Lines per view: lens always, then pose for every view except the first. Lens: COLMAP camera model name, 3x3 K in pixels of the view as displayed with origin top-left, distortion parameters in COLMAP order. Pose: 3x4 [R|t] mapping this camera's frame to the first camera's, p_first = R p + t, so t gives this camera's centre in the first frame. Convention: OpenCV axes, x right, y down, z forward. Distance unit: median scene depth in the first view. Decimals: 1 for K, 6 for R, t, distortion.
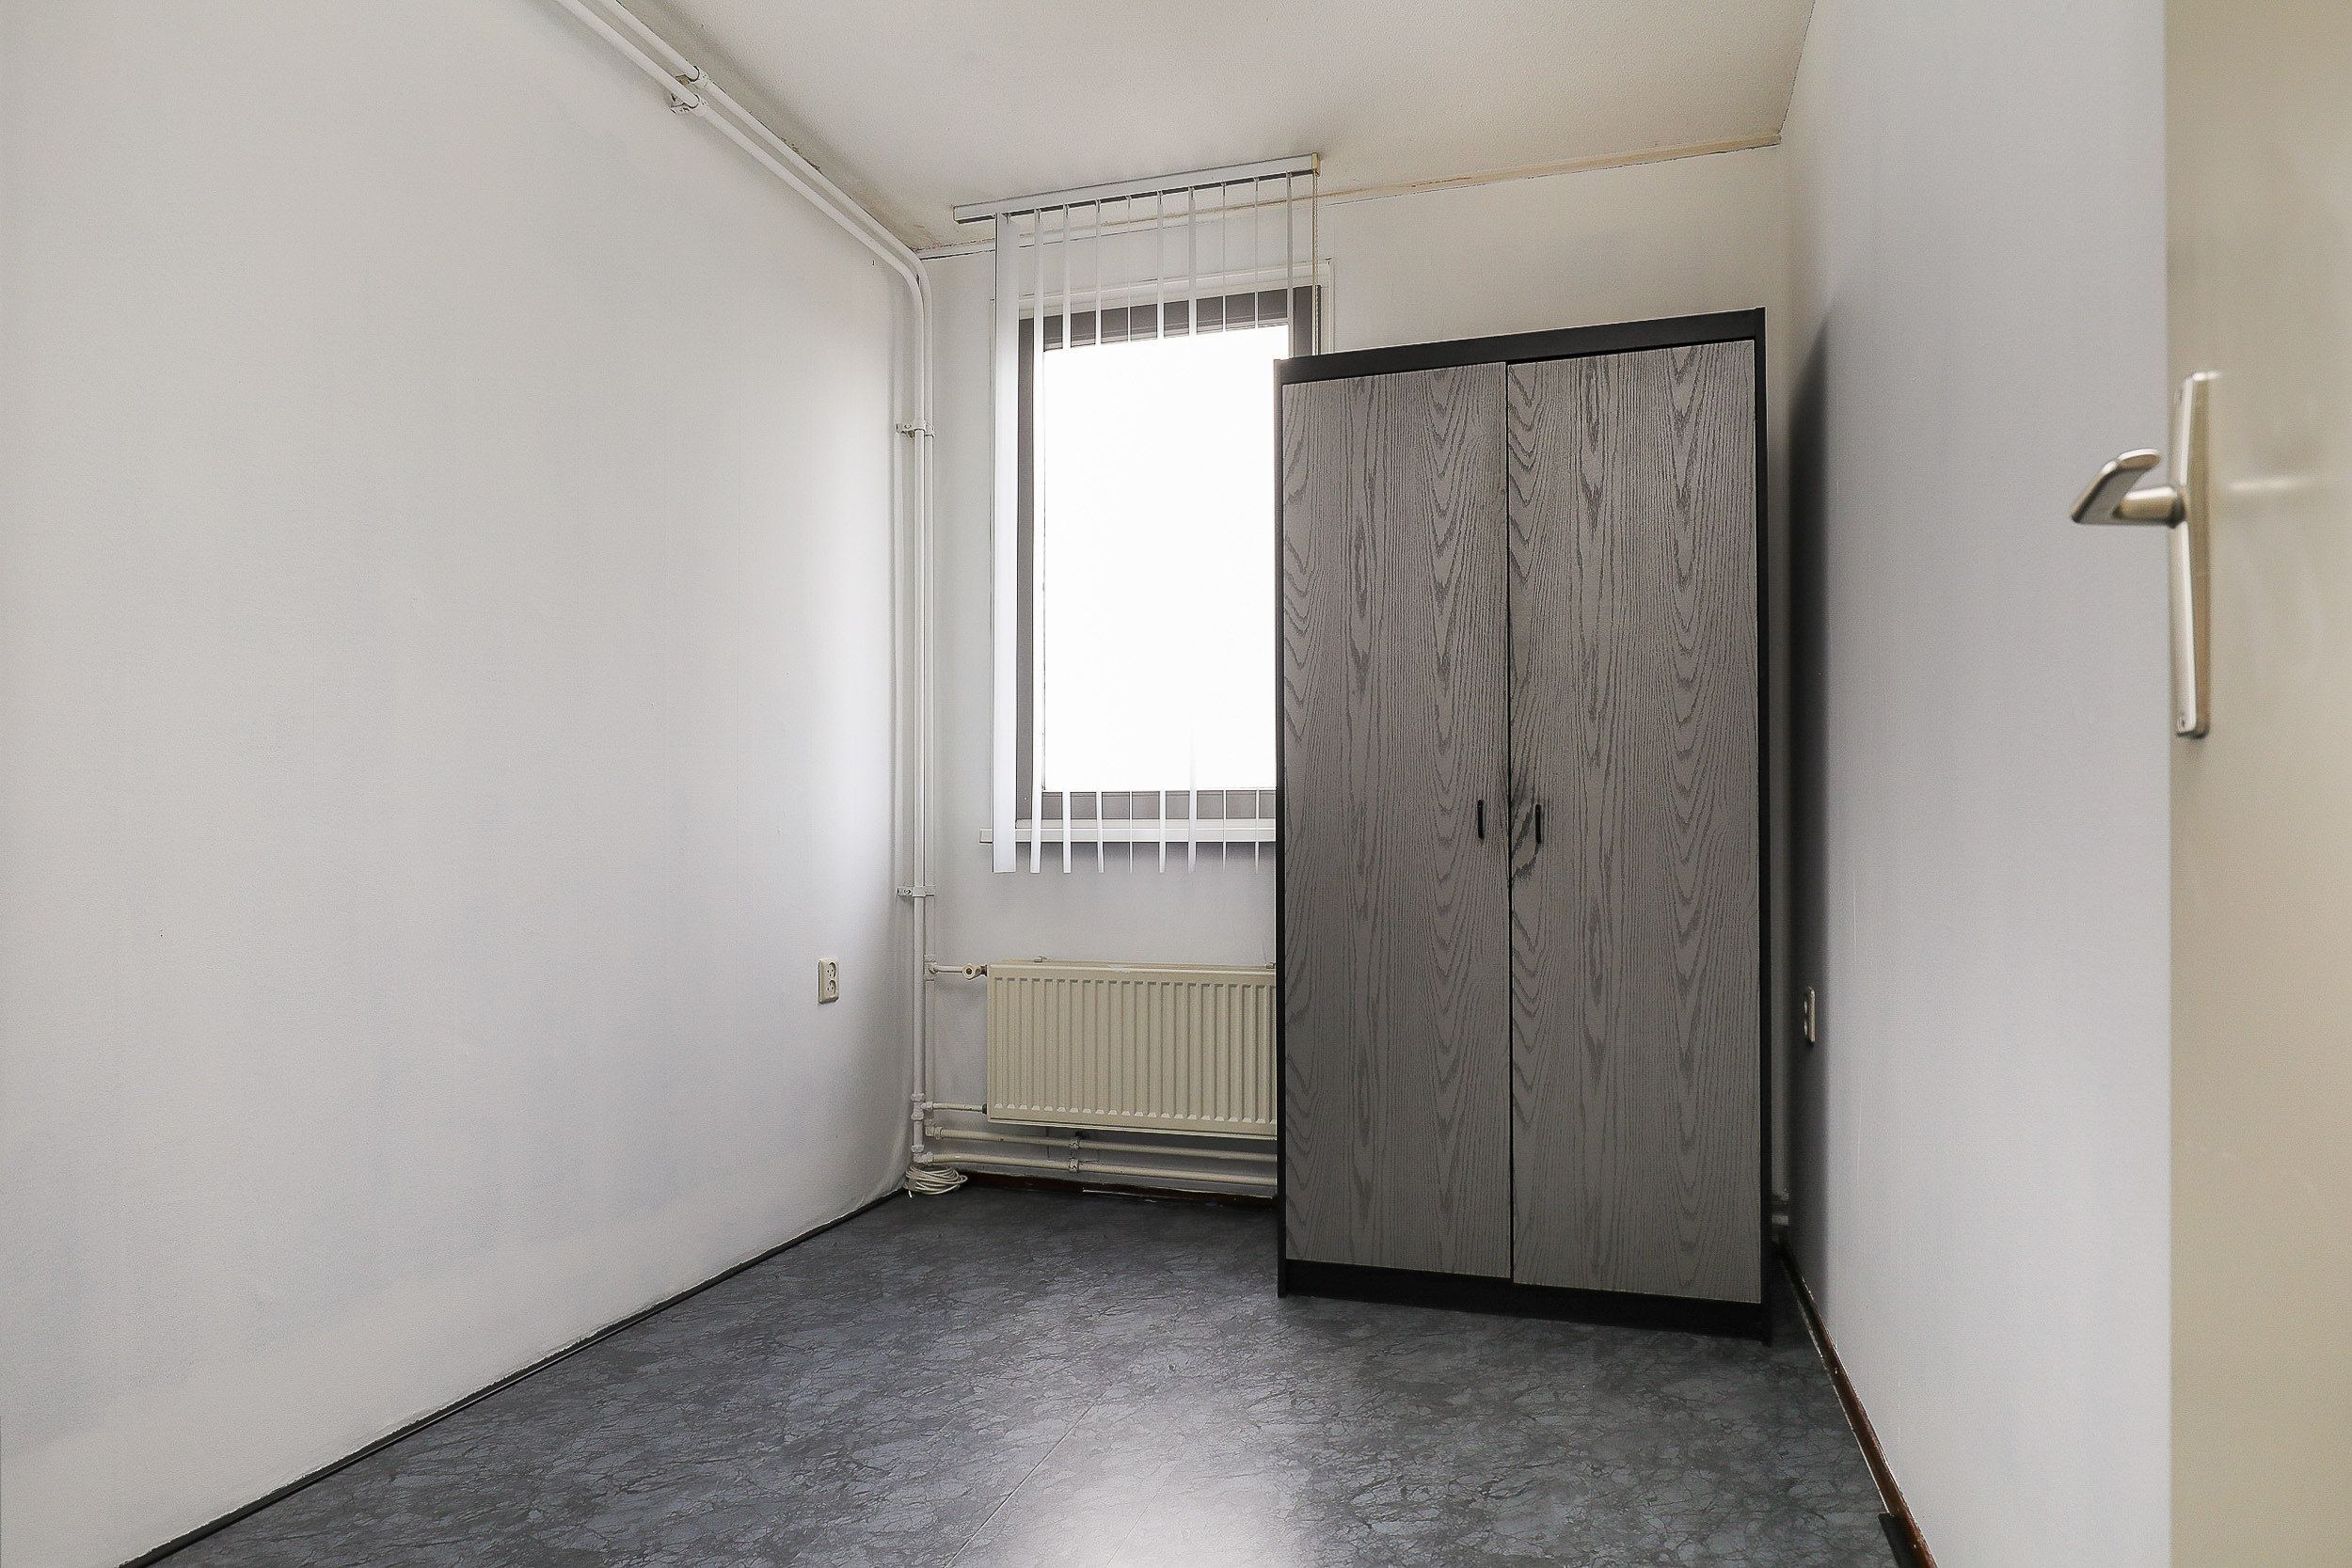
lens RADIAL K [[1401.3, 0, 1178.4], [0, 1401.3, 810.5], [0, 0, 1]] dist [-0.008932, 0.000396]
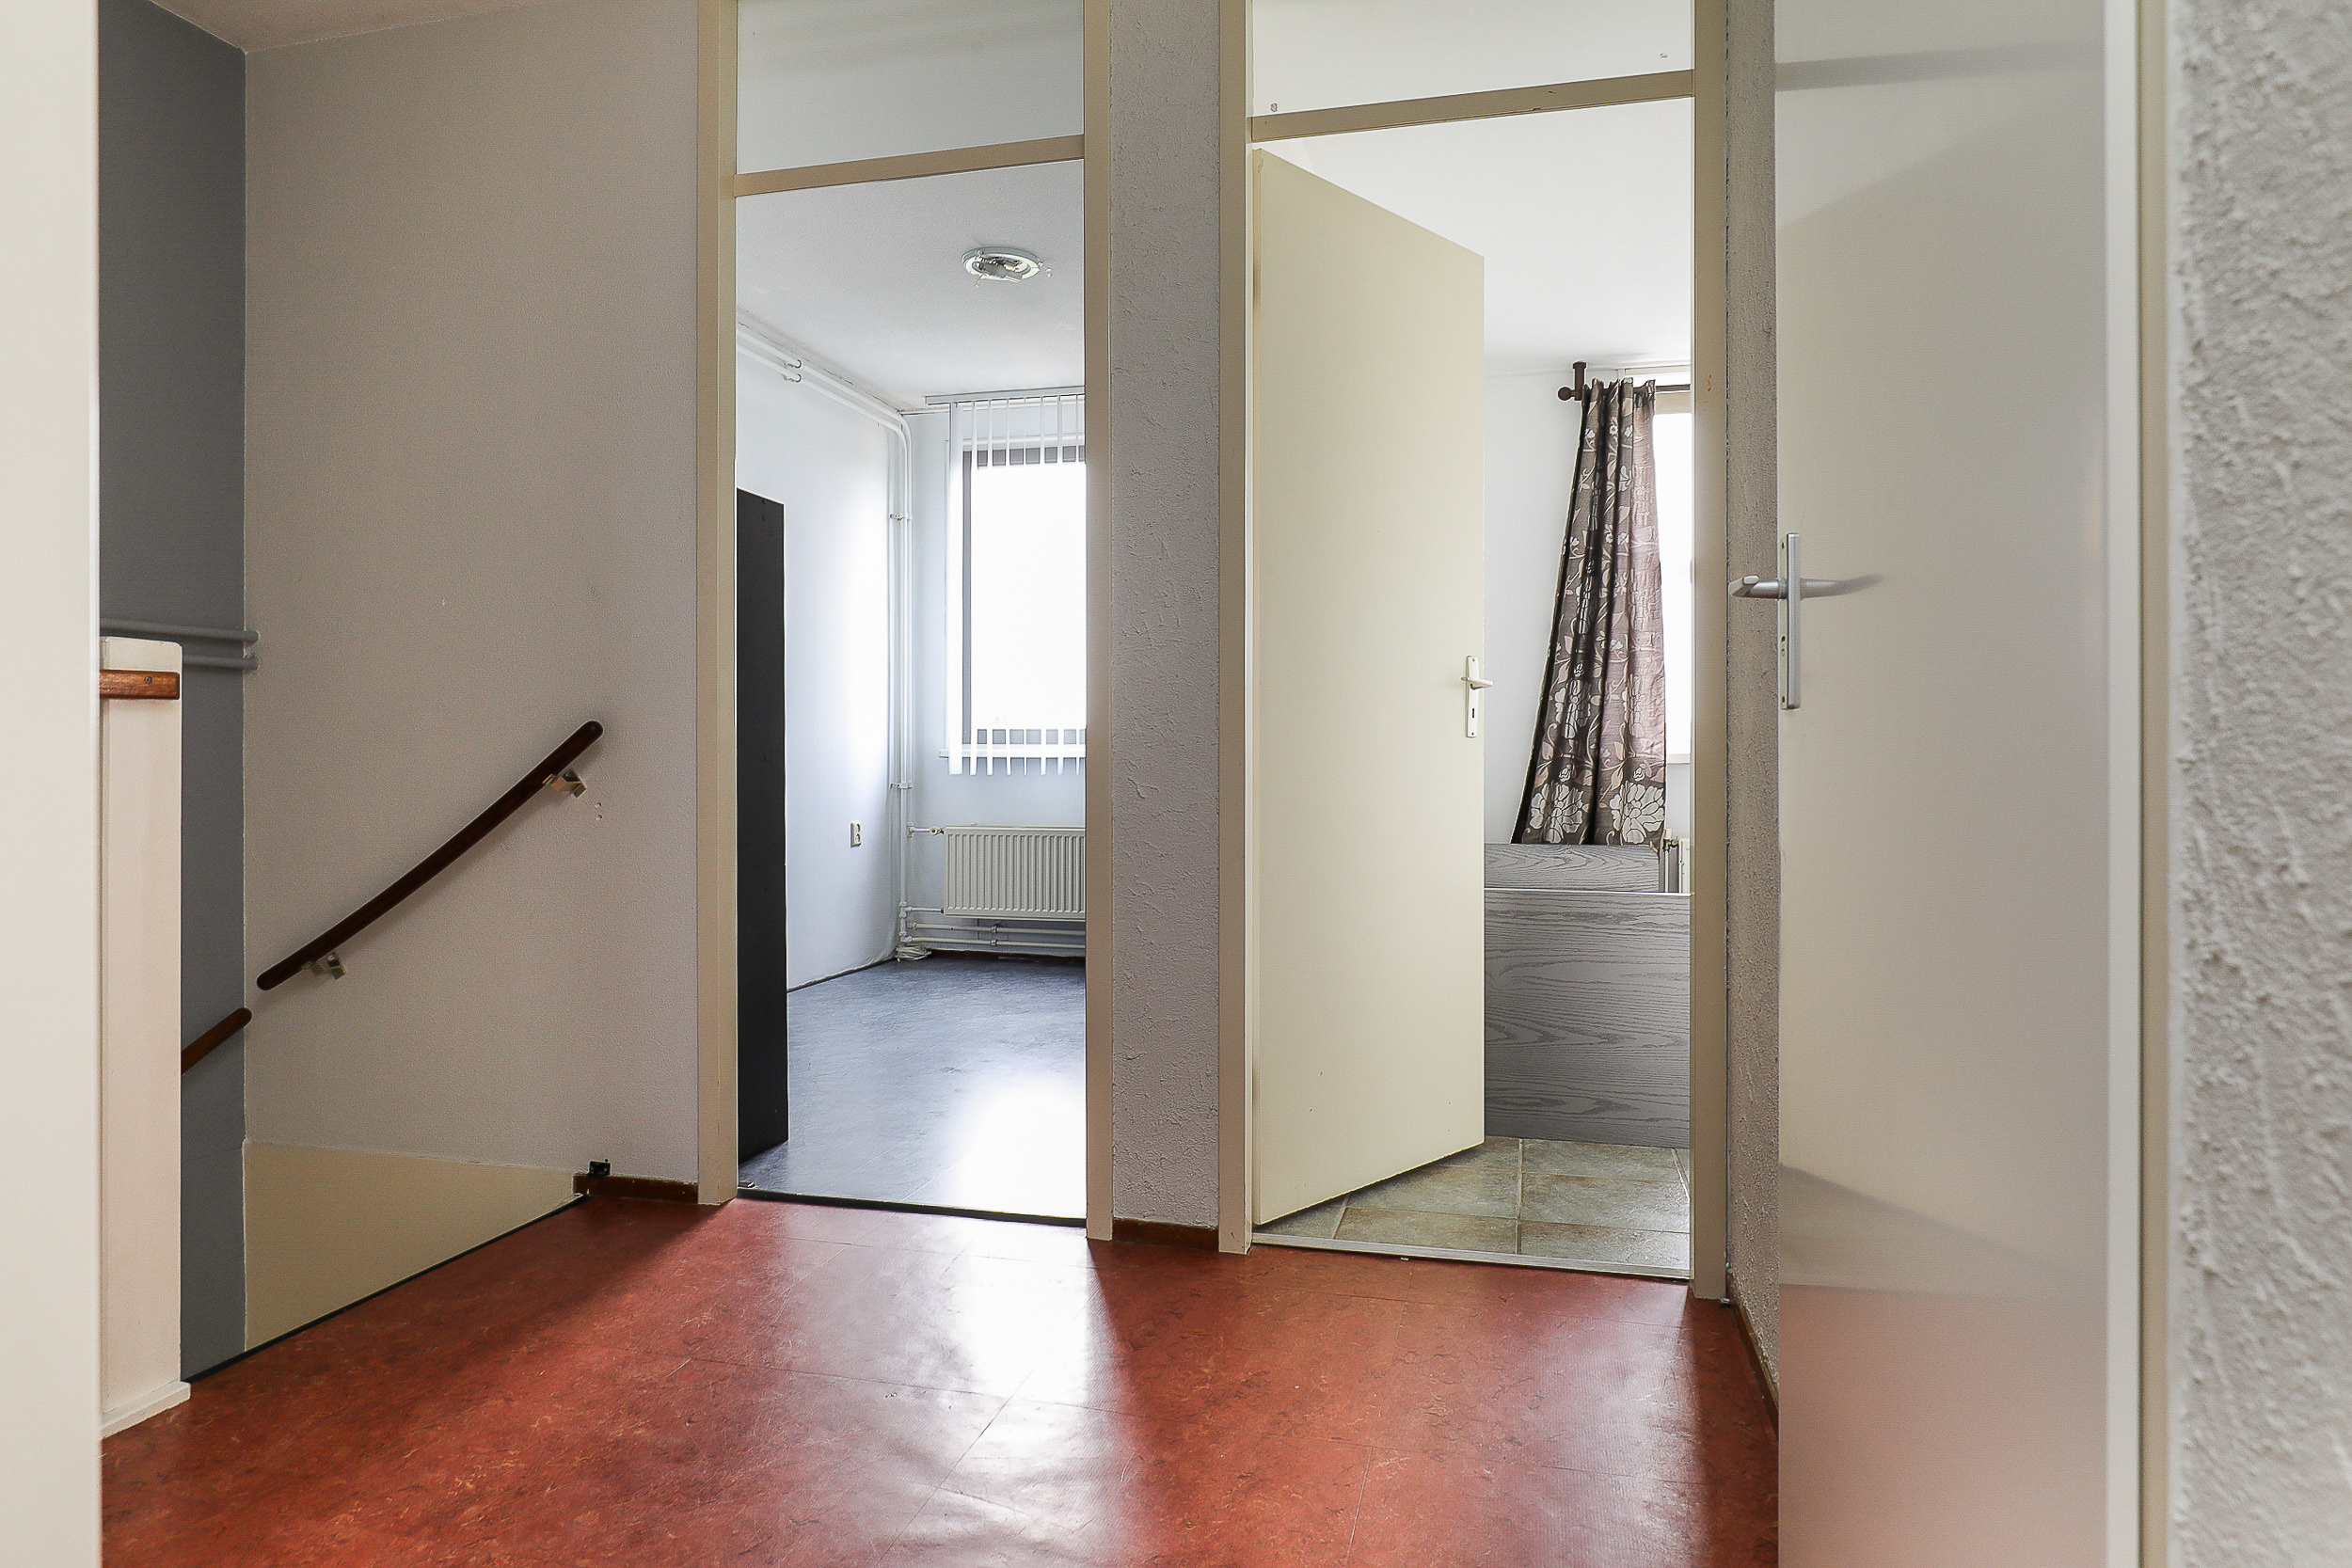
lens RADIAL K [[1401.3, 0, 1178.4], [0, 1401.3, 810.5], [0, 0, 1]] dist [-0.008932, 0.000396]
pose [[0.998756, 0.005345, 0.049575, 0.070678], [-0.007759, 0.998787, 0.048633, 0.002177], [-0.049255, -0.048957, 0.997586, -0.773325]]
